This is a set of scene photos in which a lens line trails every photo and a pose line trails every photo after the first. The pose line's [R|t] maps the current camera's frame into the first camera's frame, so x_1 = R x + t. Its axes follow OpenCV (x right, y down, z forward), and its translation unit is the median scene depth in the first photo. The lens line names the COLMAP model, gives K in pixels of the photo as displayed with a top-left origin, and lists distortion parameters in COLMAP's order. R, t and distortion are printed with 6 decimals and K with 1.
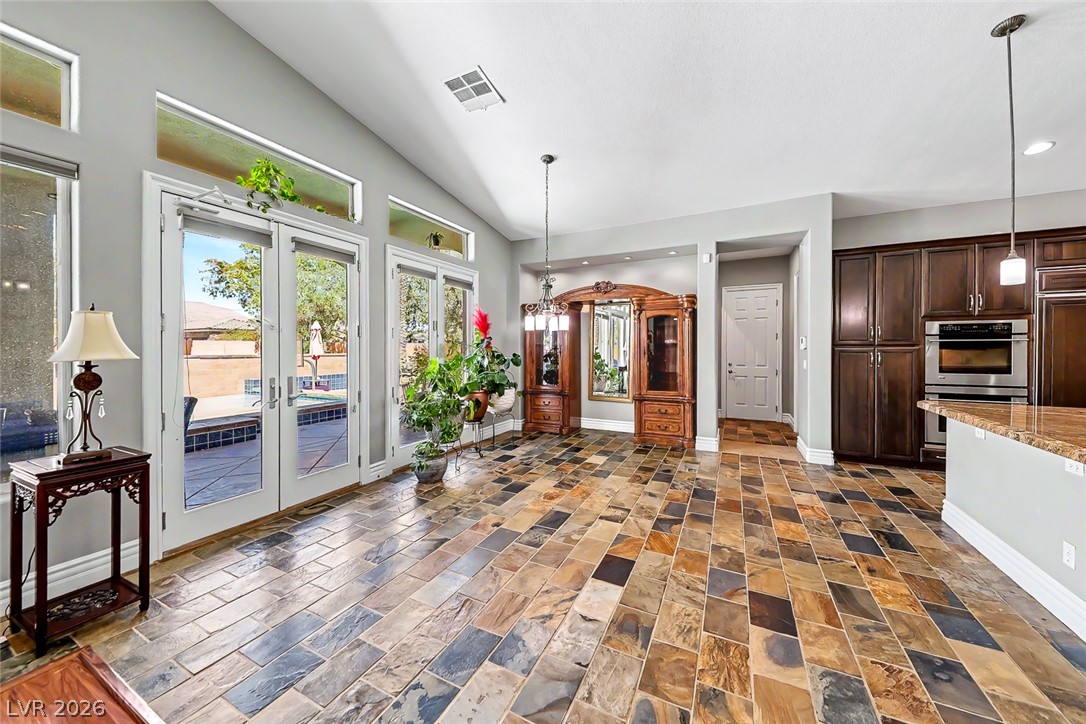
lens RADIAL K [[376.3, 0, 544.1], [0, 376.3, 353.6], [0, 0, 1]] dist [-0.001492, -0.001674]
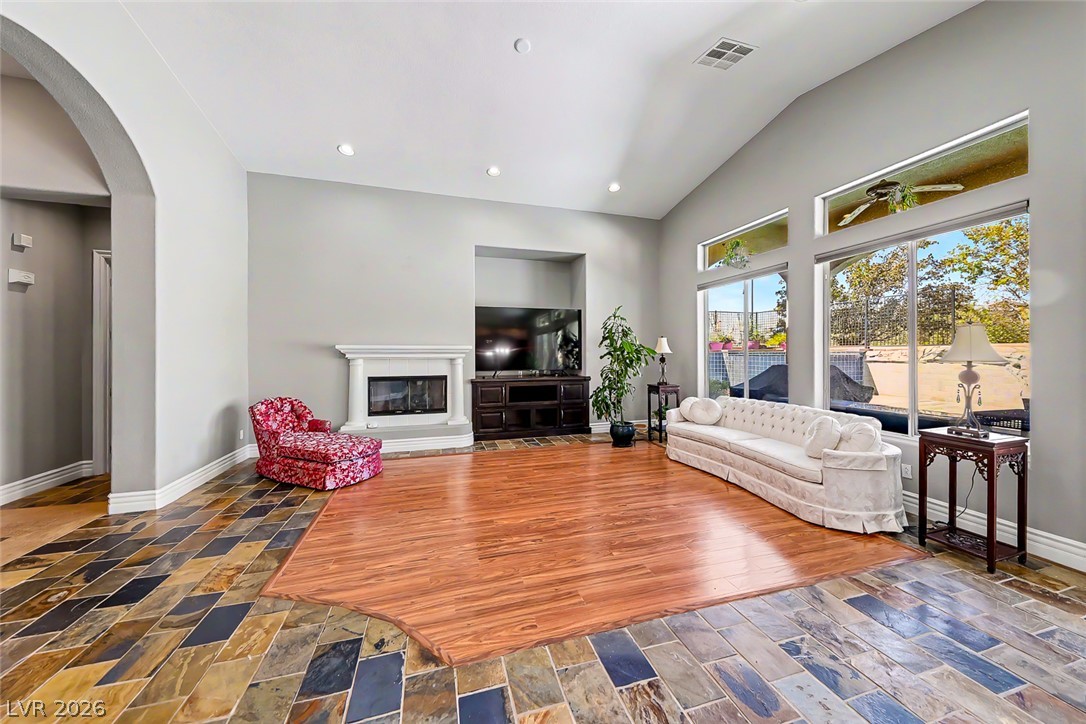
lens RADIAL K [[376.3, 0, 542.9], [0, 376.3, 352.7], [0, 0, 1]] dist [-0.001492, -0.001674]
pose [[-0.734955, -0.001620, -0.678114, 0.815416], [-0.009279, 0.999928, 0.007668, -0.008389], [0.678052, 0.011928, -0.734917, 0.945337]]
